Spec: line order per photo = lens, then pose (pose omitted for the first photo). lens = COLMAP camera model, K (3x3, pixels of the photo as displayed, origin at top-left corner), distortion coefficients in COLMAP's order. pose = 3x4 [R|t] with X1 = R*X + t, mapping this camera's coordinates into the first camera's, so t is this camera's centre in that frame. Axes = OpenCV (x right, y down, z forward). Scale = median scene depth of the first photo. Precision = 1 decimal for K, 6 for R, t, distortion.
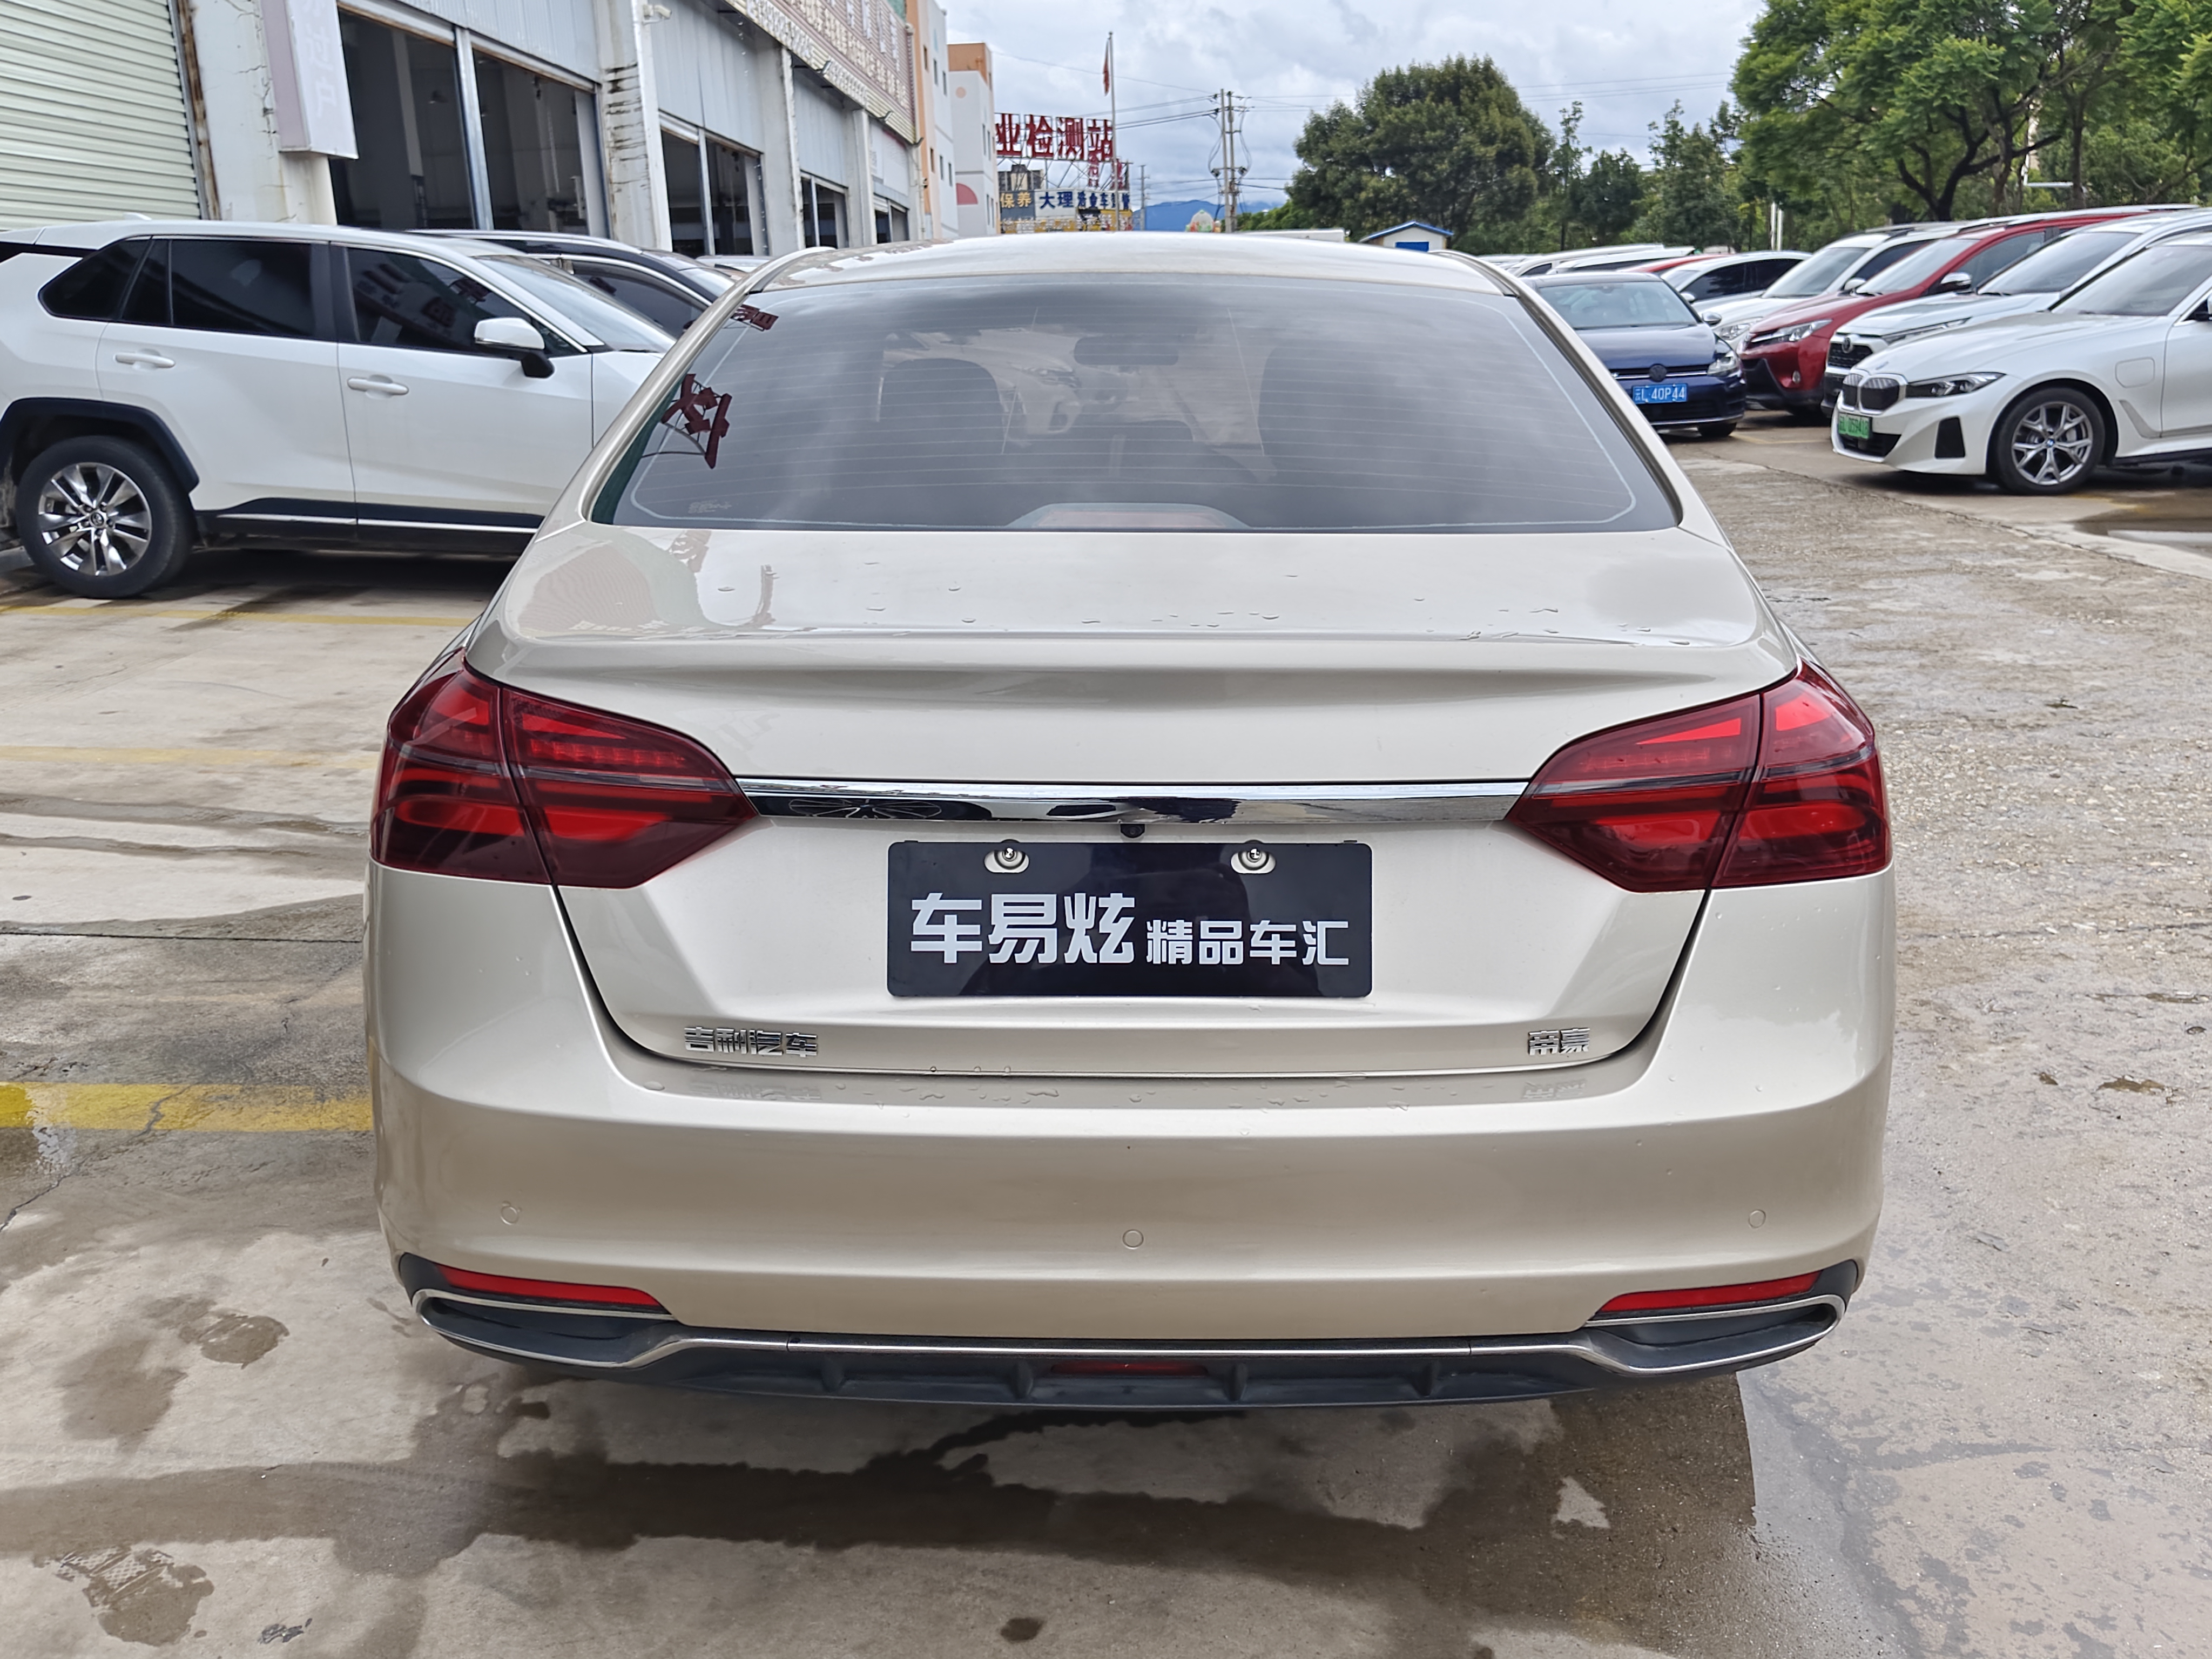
lens RADIAL K [[1920.2, 0, 1125.2], [0, 1920.2, 833.0], [0, 0, 1]] dist [0.070980, -0.095070]
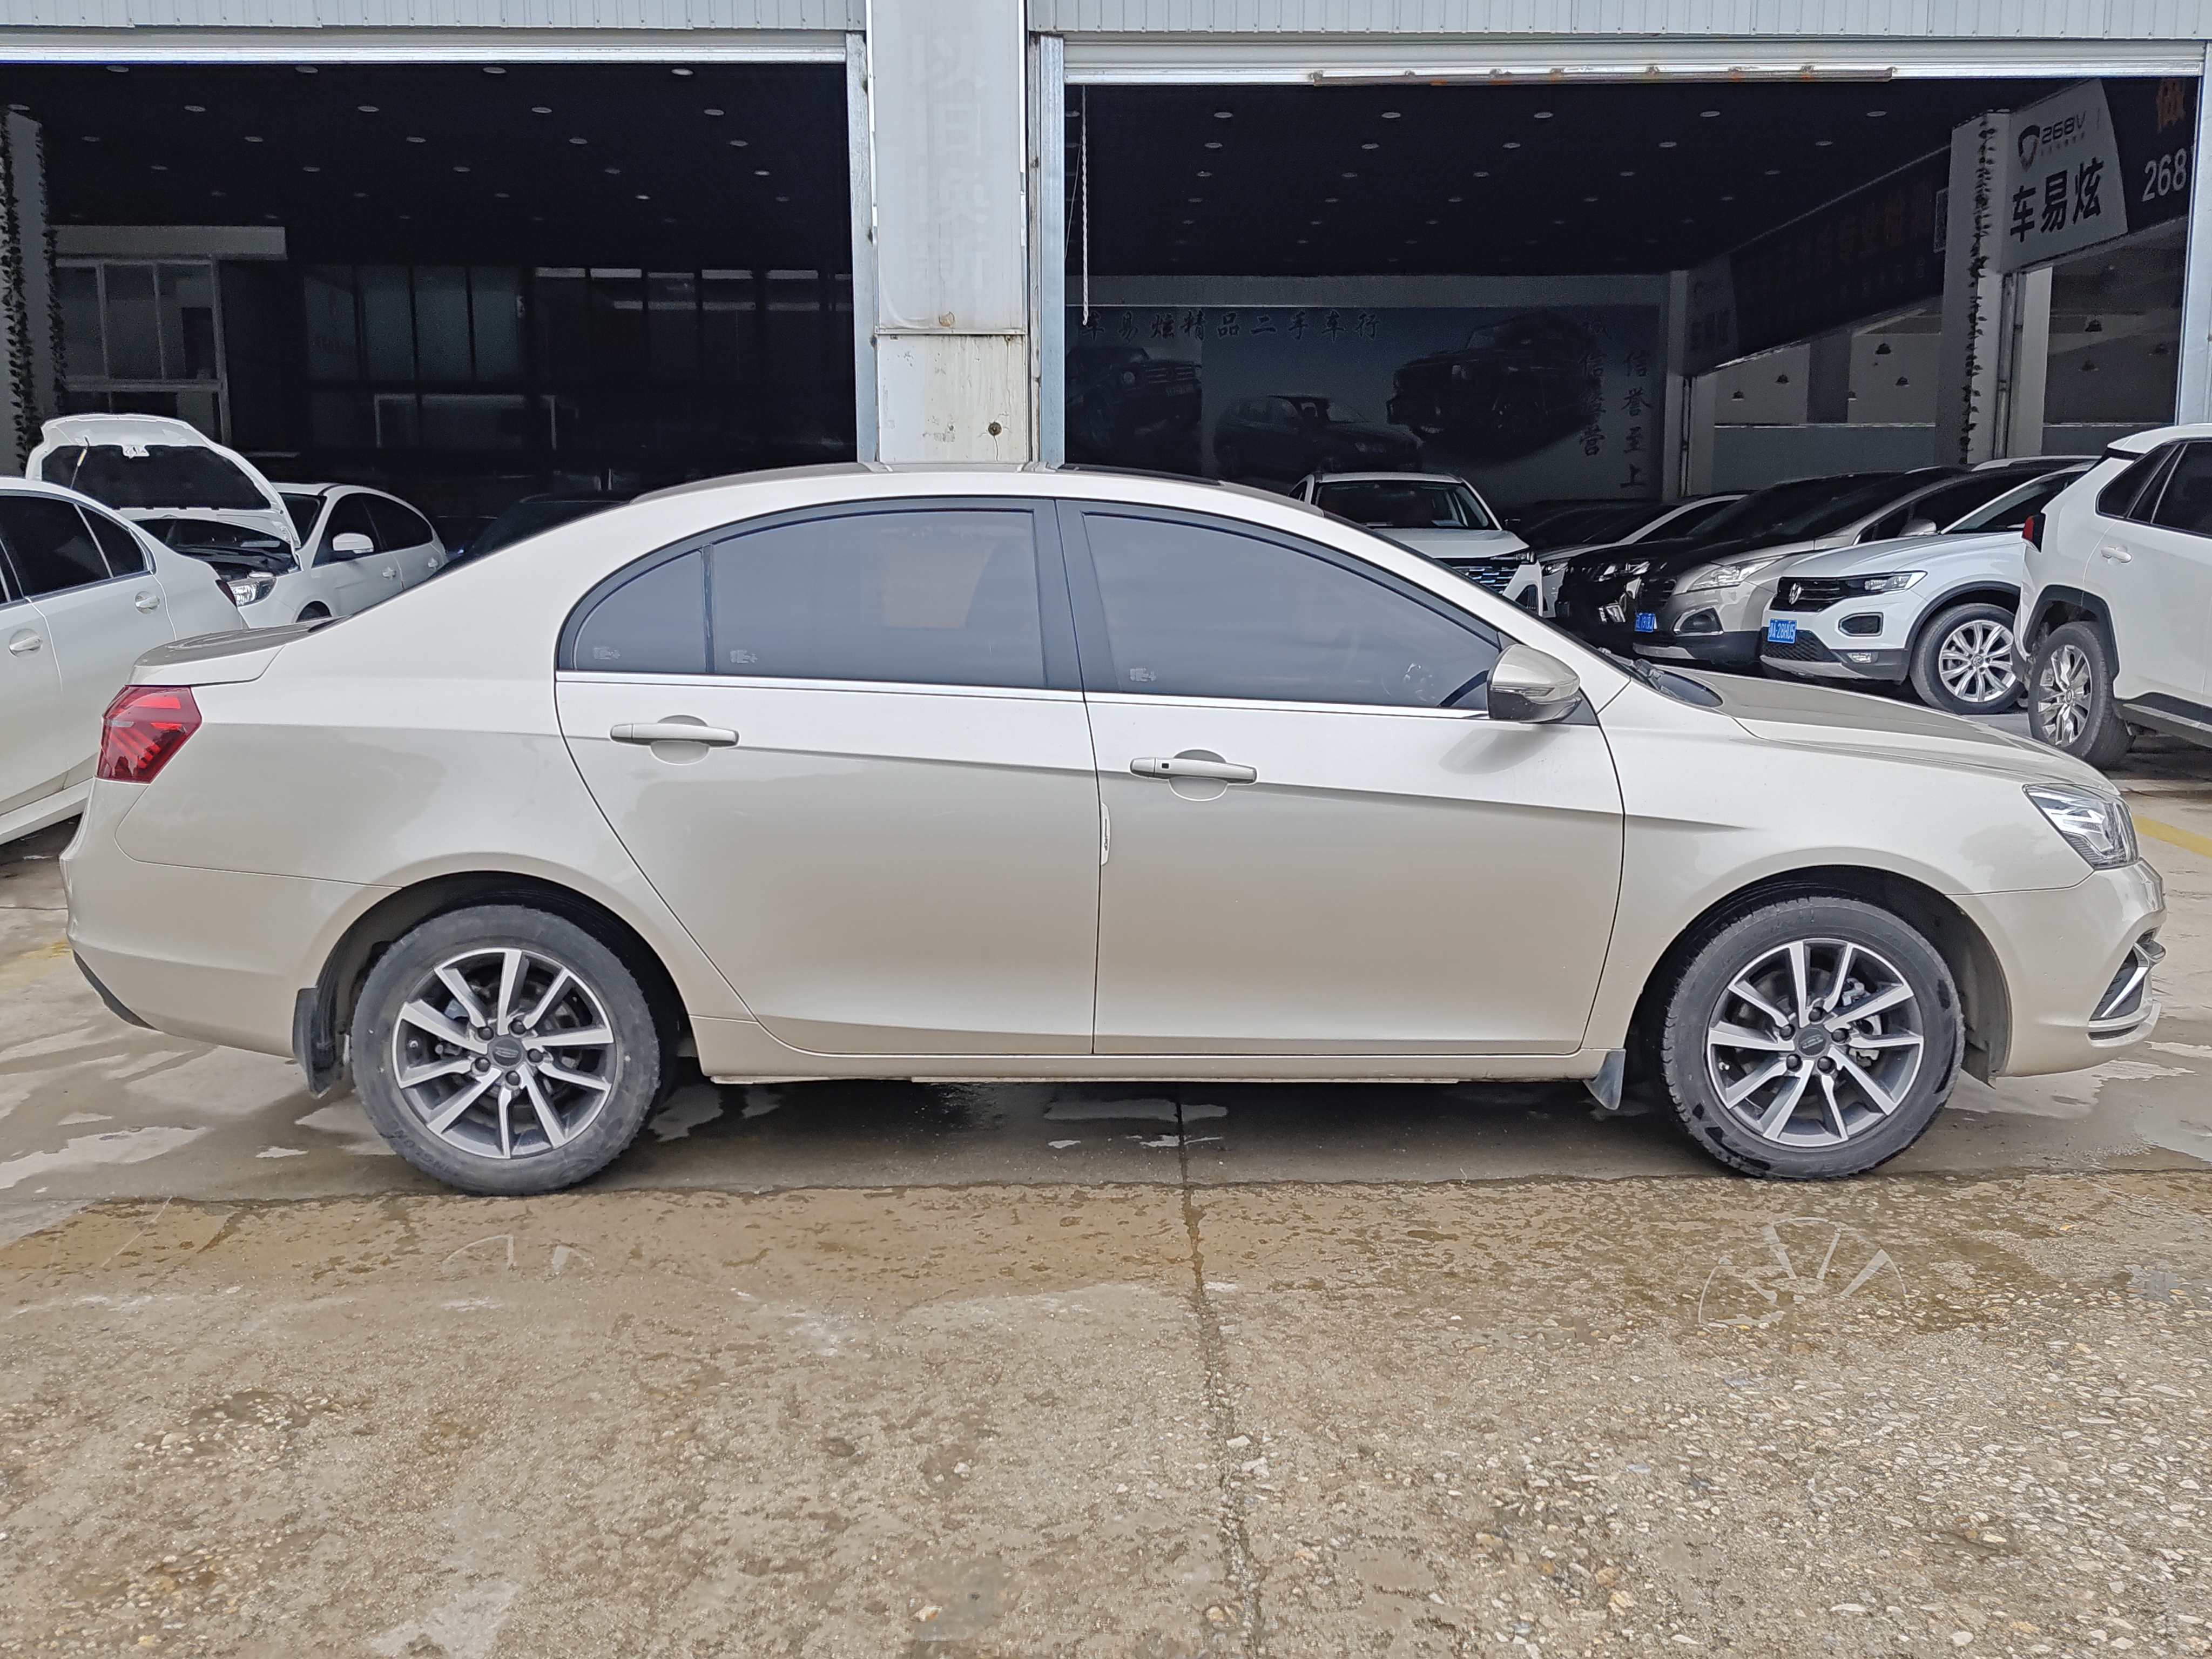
lens RADIAL K [[1920.2, 0, 1090.1], [0, 1920.2, 816.2], [0, 0, 1]] dist [0.070980, -0.095070]
pose [[0.004212, 0.164741, -0.986328, 0.840765], [-0.264579, 0.951370, 0.157772, -0.188197], [0.964355, 0.260297, 0.047594, 0.662609]]
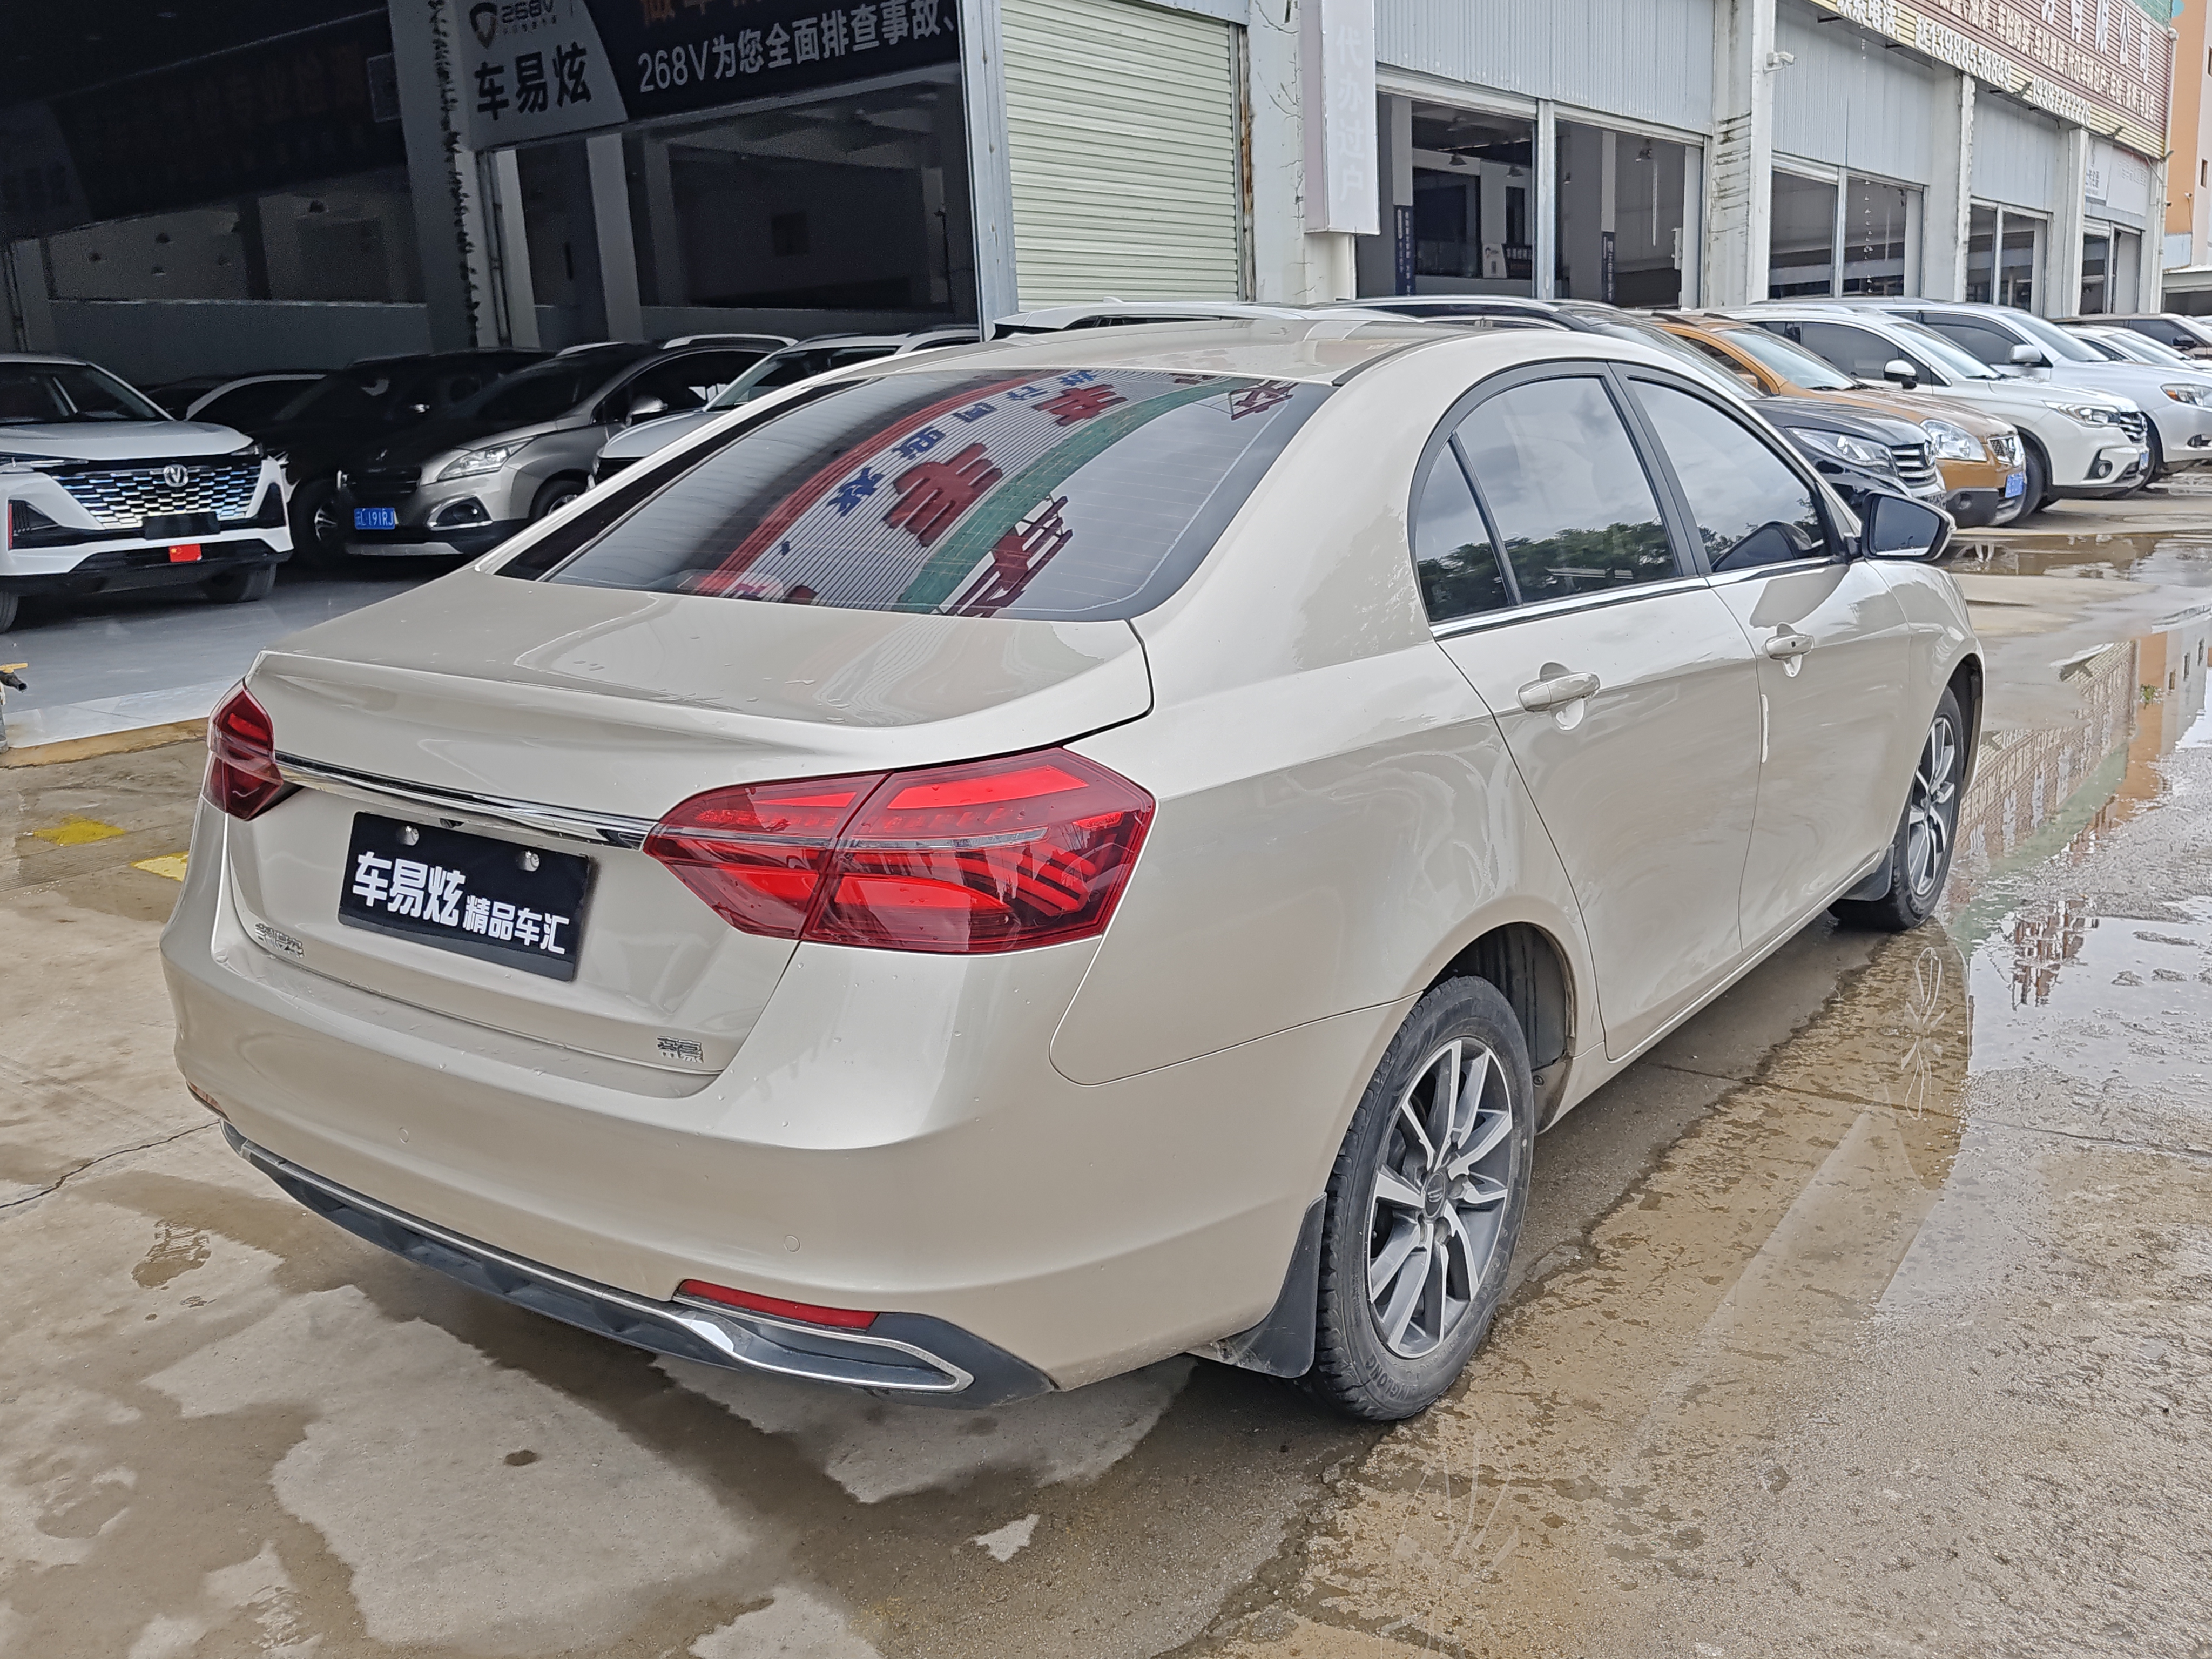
lens RADIAL K [[1920.2, 0, 1128.5], [0, 1920.2, 796.6], [0, 0, 1]] dist [0.070980, -0.095070]
pose [[0.810970, 0.113368, -0.573999, 0.356971], [-0.134163, 0.990940, 0.006165, -0.028027], [0.569498, 0.072010, 0.818833, 0.062648]]
